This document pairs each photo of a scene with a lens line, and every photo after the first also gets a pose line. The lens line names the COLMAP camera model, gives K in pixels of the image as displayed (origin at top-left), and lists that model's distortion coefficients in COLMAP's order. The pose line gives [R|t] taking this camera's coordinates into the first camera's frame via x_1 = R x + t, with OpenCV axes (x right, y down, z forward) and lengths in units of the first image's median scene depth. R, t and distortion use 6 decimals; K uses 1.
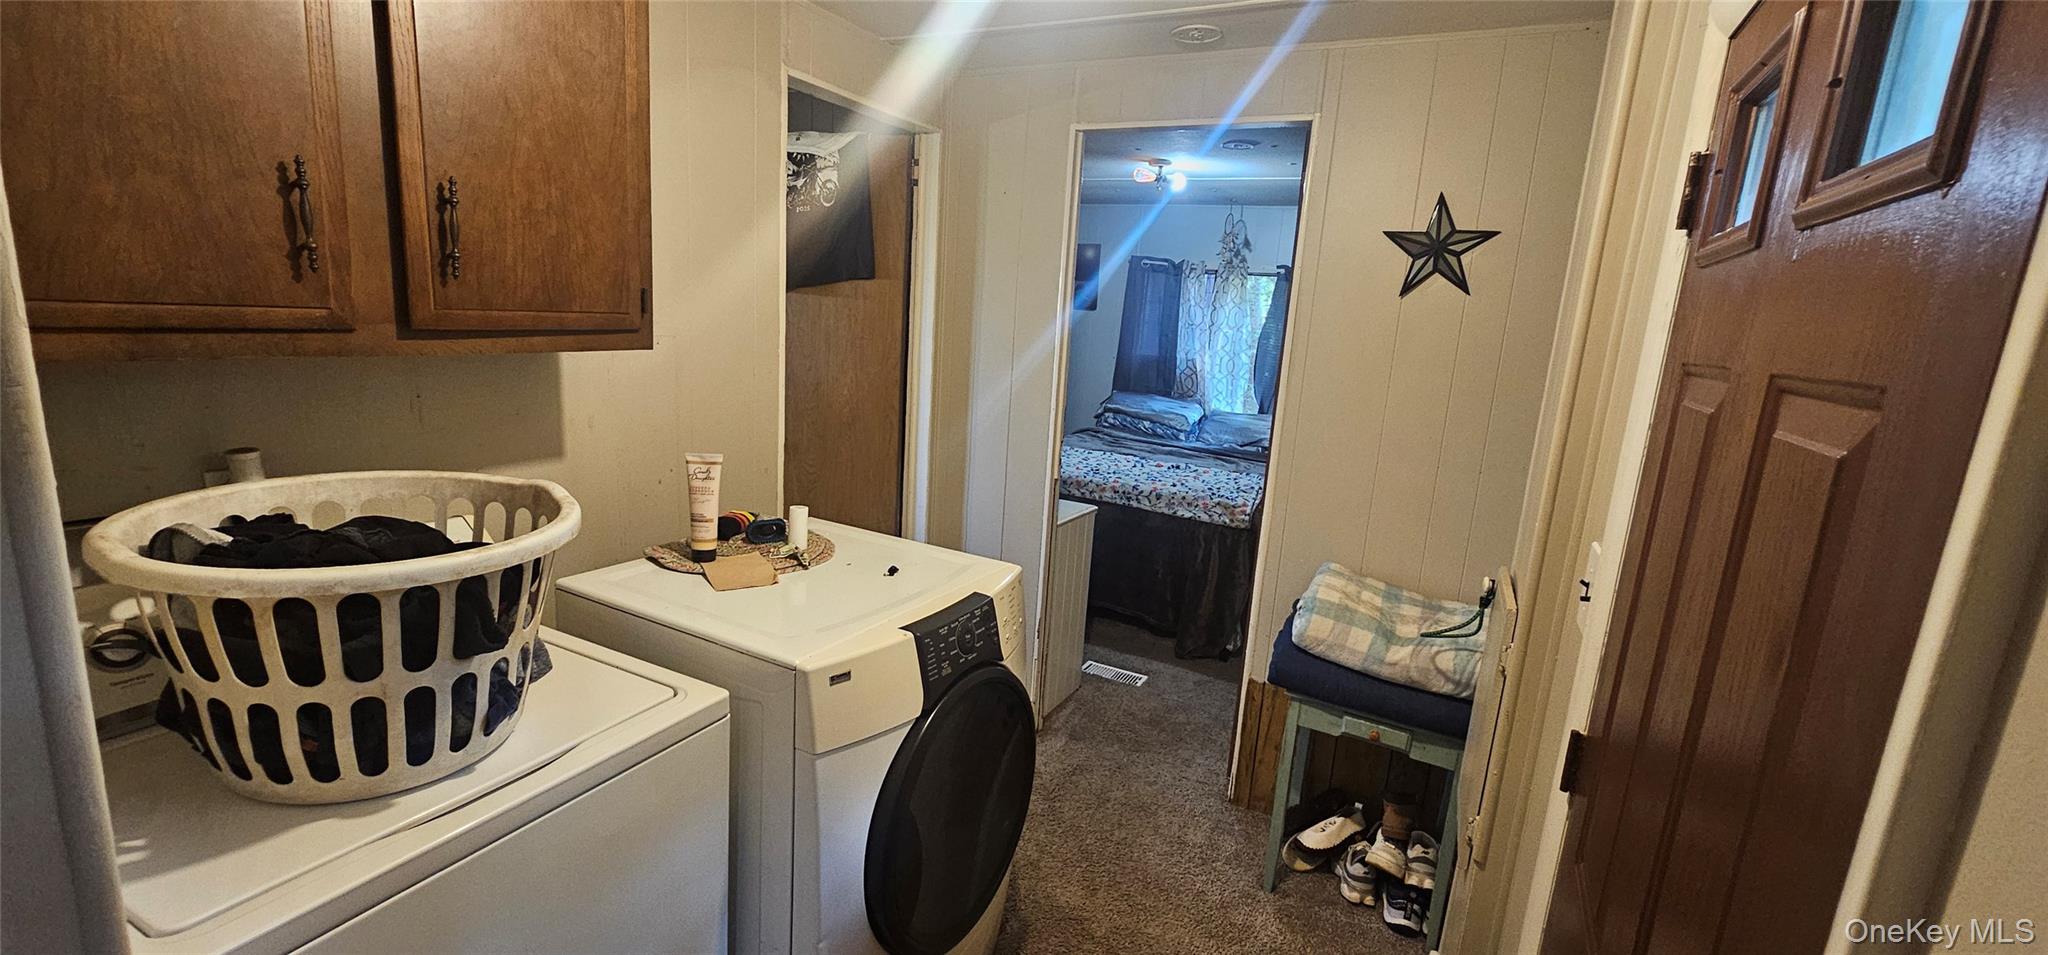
lens RADIAL K [[833.5, 0, 1024.6], [0, 833.5, 473.5], [0, 0, 1]] dist [-0.008543, 0.000058]
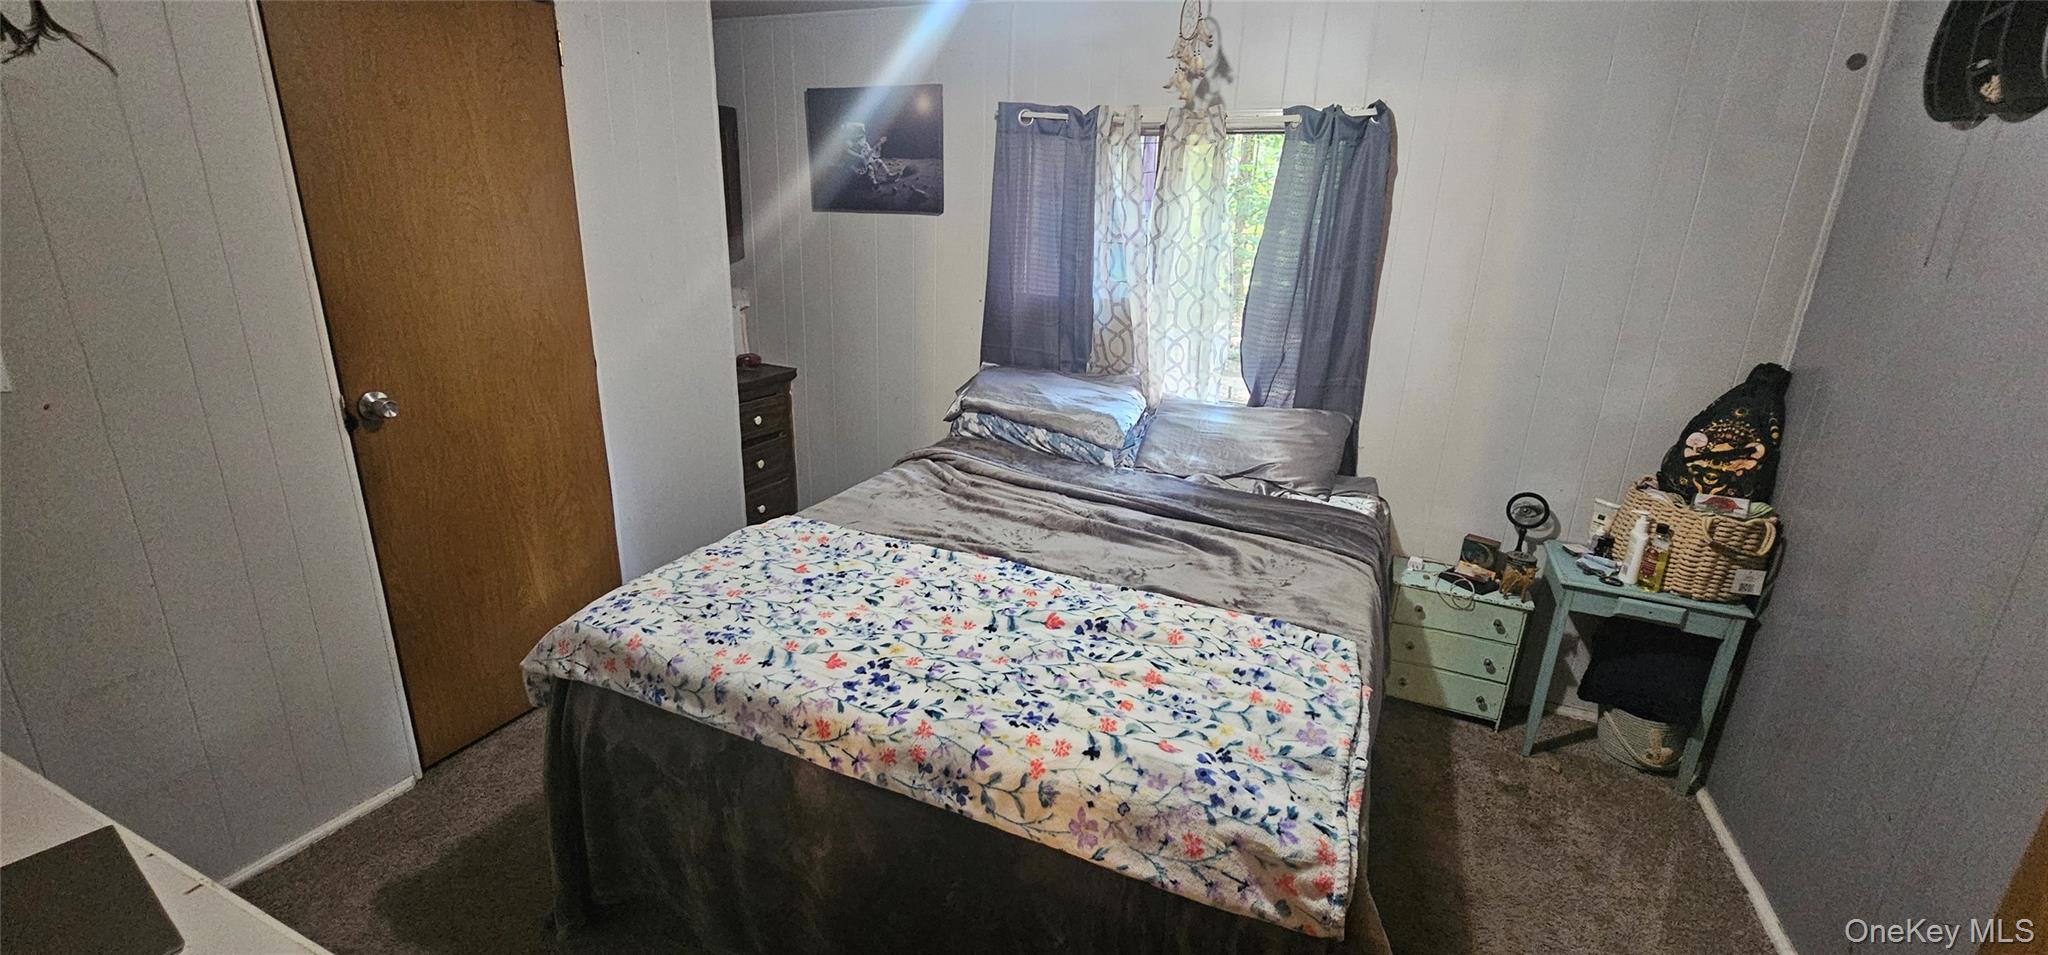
lens RADIAL K [[833.5, 0, 1022.7], [0, 833.5, 478.1], [0, 0, 1]] dist [-0.008543, 0.000058]
pose [[0.995090, -0.060193, 0.078566, 0.094066], [0.050957, 0.992094, 0.114690, -0.094536], [-0.084848, -0.110124, 0.990290, 0.488434]]
